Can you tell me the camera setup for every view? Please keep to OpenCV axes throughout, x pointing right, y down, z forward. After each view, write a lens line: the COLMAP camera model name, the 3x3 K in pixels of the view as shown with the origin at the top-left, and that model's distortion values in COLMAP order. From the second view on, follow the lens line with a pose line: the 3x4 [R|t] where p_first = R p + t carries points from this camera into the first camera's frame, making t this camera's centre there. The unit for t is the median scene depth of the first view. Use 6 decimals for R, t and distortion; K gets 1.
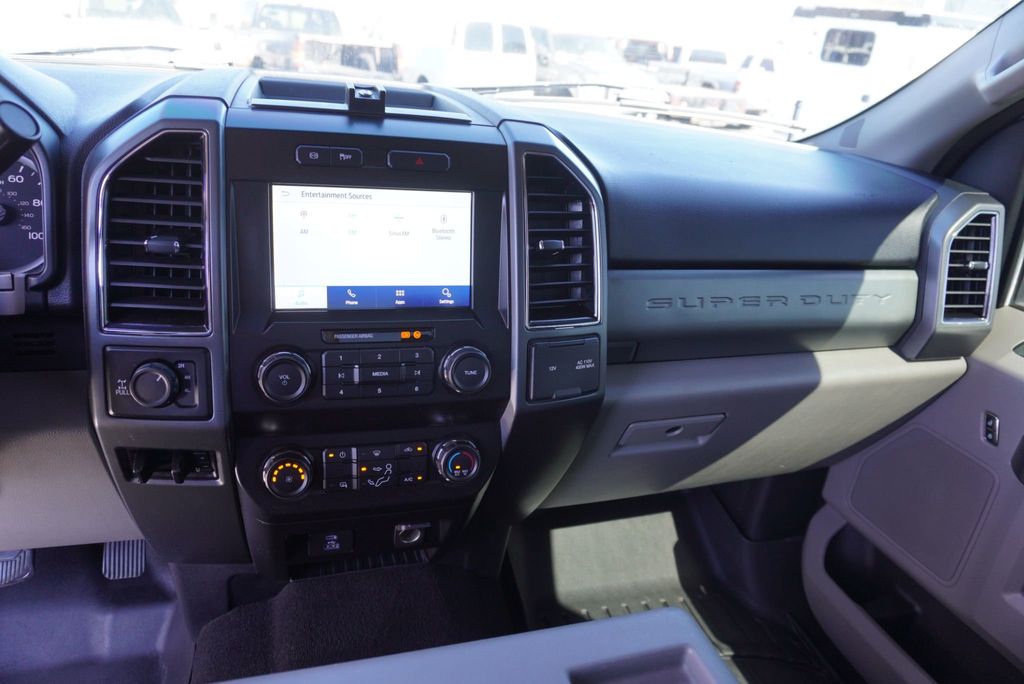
lens RADIAL K [[707.0, 0, 506.9], [0, 707.0, 353.4], [0, 0, 1]] dist [-0.040586, 0.037350]
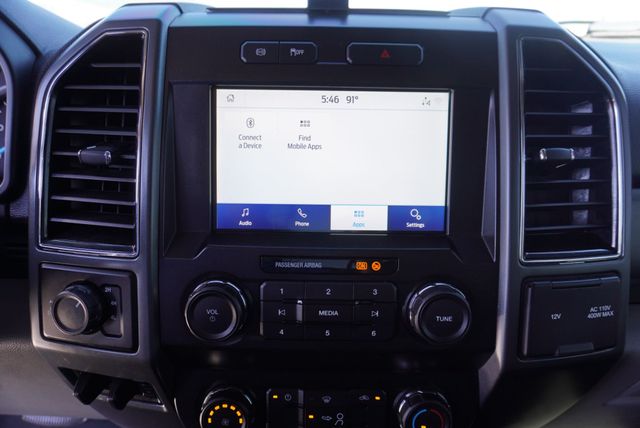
lens RADIAL K [[437.4, 0, 318.5], [0, 437.4, 214.2], [0, 0, 1]] dist [-0.043771, 0.038194]
pose [[0.949971, 0.019638, -0.311721, -0.034858], [-0.043661, 0.996572, -0.070275, -0.045439], [0.309272, 0.080369, 0.947571, 0.488542]]
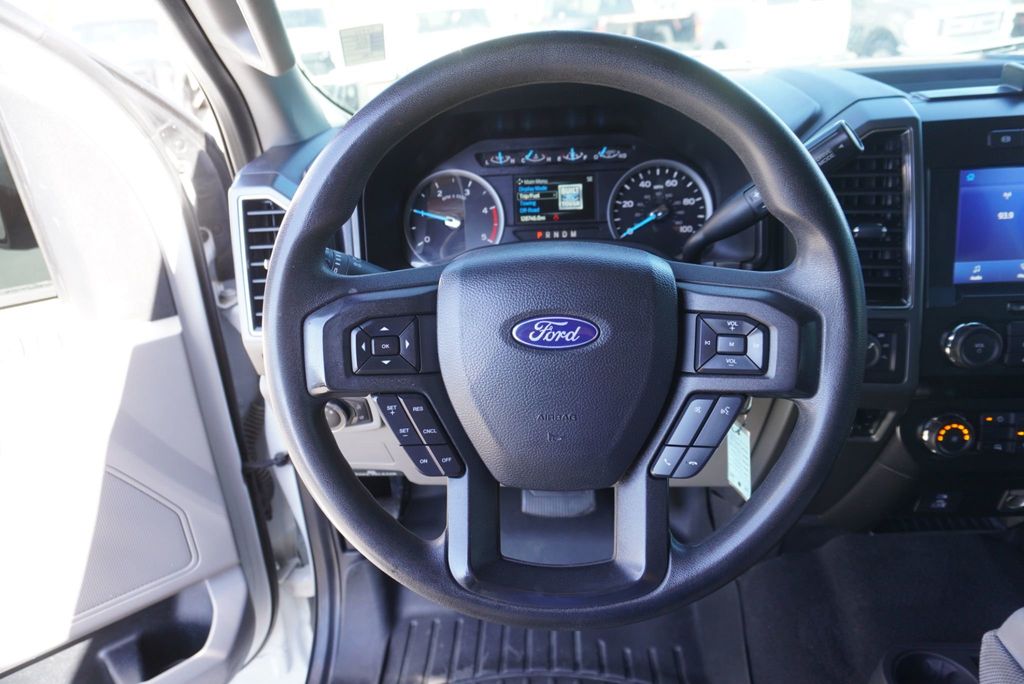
lens RADIAL K [[699.9, 0, 509.6], [0, 699.9, 342.4], [0, 0, 1]] dist [-0.043771, 0.038194]
pose [[0.923479, 0.000597, -0.383648, -0.520387], [0.008510, 0.999721, 0.022038, -0.001129], [0.383555, -0.023617, 0.923216, -0.248250]]
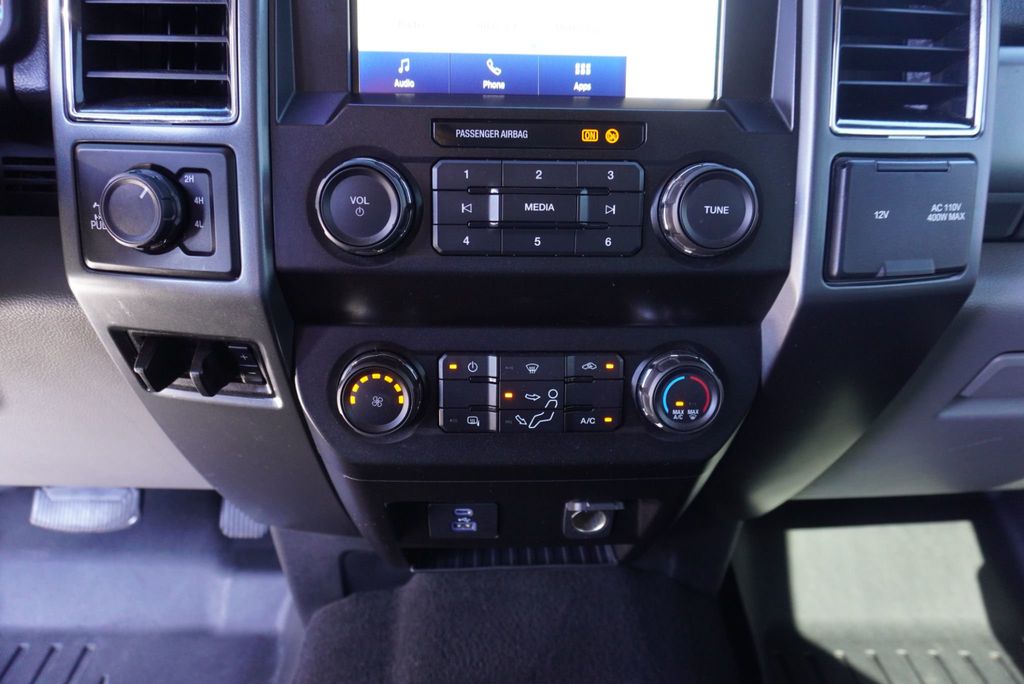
lens RADIAL K [[699.9, 0, 509.6], [0, 699.9, 342.4], [0, 0, 1]] dist [-0.043771, 0.038194]
pose [[0.963118, 0.033746, -0.266954, -0.056114], [-0.032323, 0.999430, 0.009724, 0.118384], [0.267130, -0.000737, 0.963660, 0.470995]]
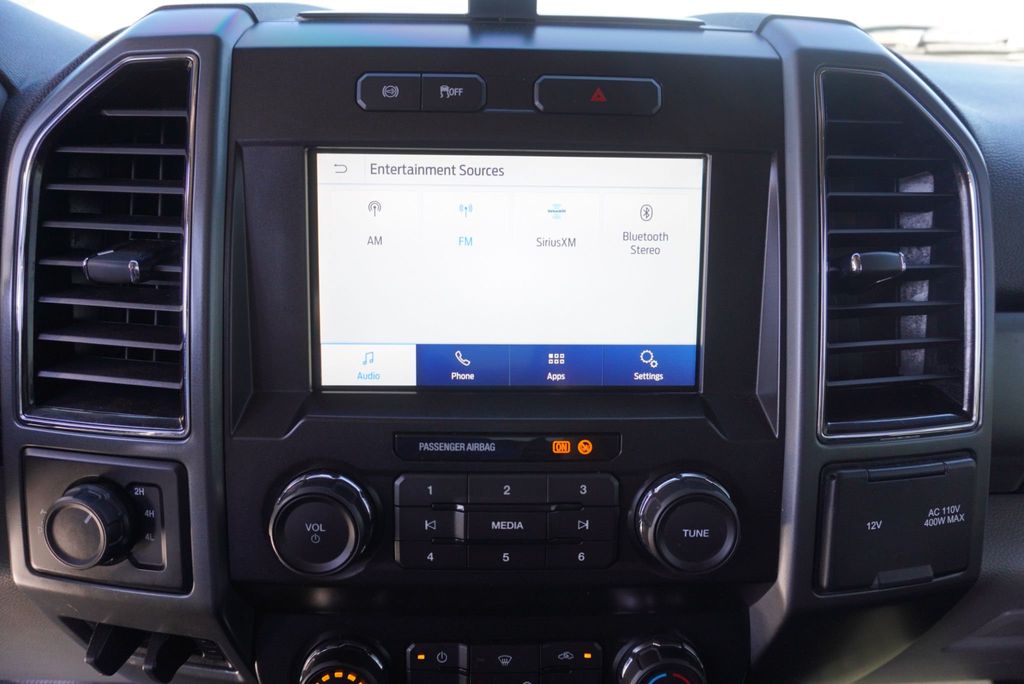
lens RADIAL K [[699.9, 0, 509.6], [0, 699.9, 342.4], [0, 0, 1]] dist [-0.043771, 0.038194]
pose [[0.959524, 0.020140, -0.280907, -0.041472], [-0.034223, 0.998386, -0.045318, -0.072287], [0.279541, 0.053098, 0.958664, 0.500982]]
